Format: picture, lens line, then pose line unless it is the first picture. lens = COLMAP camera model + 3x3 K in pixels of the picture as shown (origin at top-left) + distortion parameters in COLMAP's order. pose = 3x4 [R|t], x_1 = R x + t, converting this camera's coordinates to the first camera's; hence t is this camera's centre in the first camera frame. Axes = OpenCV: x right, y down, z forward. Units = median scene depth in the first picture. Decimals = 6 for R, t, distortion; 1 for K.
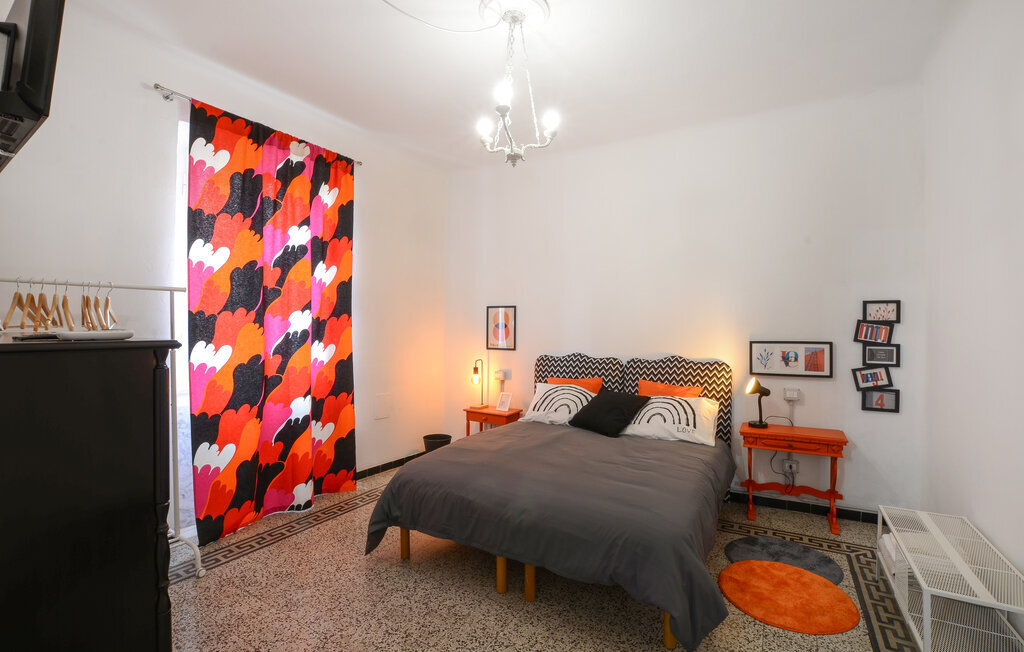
lens RADIAL K [[458.4, 0, 513.2], [0, 458.4, 327.1], [0, 0, 1]] dist [-0.039845, 0.007138]
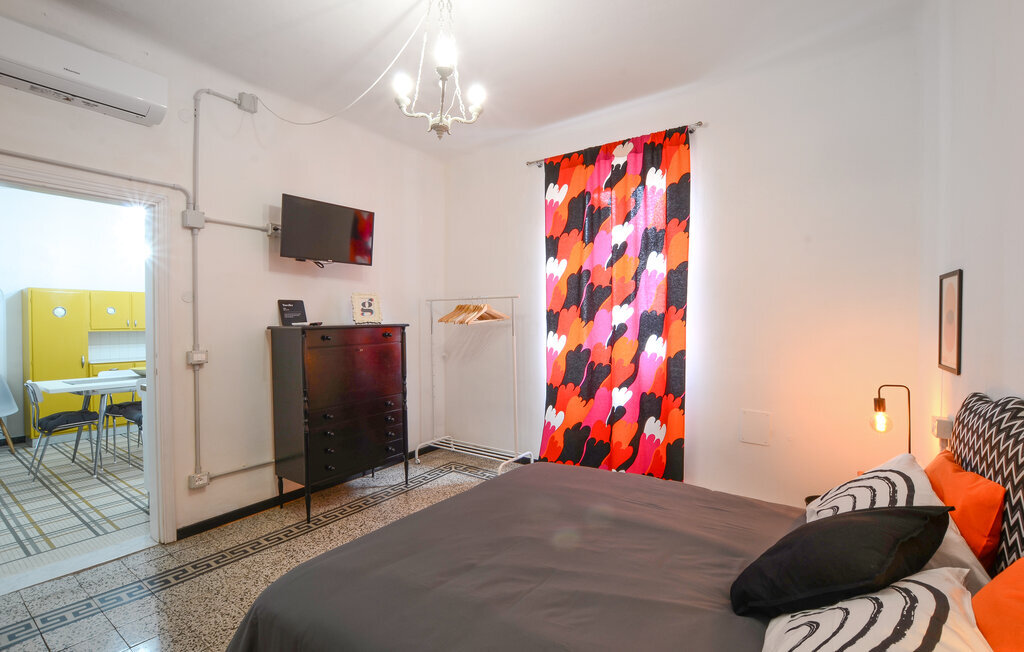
lens RADIAL K [[458.4, 0, 514.5], [0, 458.4, 327.5], [0, 0, 1]] dist [-0.039845, 0.007138]
pose [[-0.074478, 0.014327, -0.997120, 0.615570], [0.004401, 0.999892, 0.014039, -0.000599], [0.997213, -0.003342, -0.074533, 0.852647]]
